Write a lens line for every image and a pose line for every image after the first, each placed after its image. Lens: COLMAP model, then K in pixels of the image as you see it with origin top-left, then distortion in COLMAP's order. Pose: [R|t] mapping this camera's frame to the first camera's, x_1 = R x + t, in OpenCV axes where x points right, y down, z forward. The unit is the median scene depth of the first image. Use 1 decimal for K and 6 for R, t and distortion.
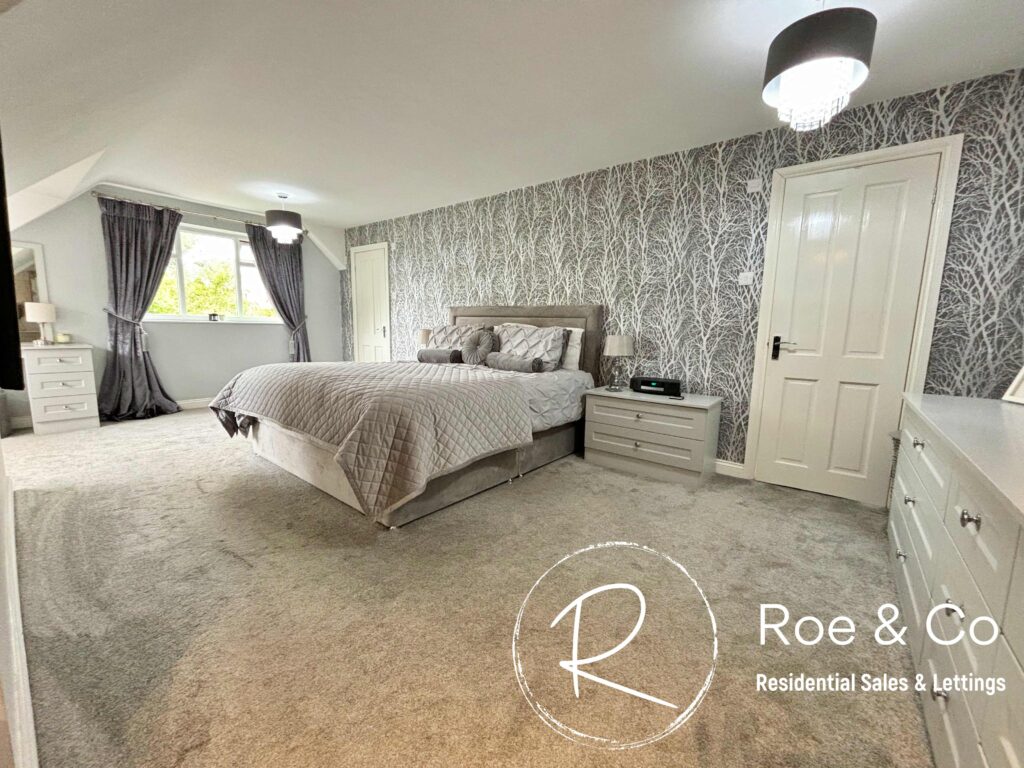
lens RADIAL K [[413.7, 0, 513.4], [0, 413.7, 381.4], [0, 0, 1]] dist [-0.002234, 0.001913]
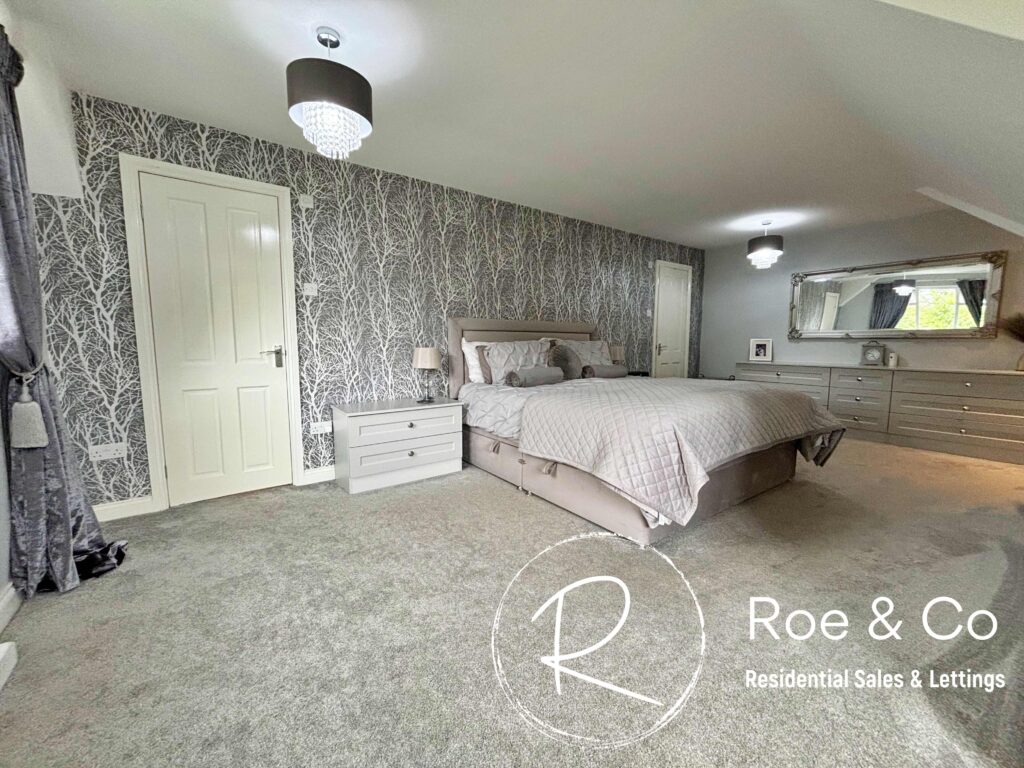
lens RADIAL K [[413.7, 0, 506.3], [0, 413.7, 389.6], [0, 0, 1]] dist [-0.002234, 0.001913]
pose [[0.256048, -0.131392, 0.957693, -1.293560], [0.132977, 0.986088, 0.099735, -0.158754], [-0.957474, 0.101814, 0.269958, 1.017092]]
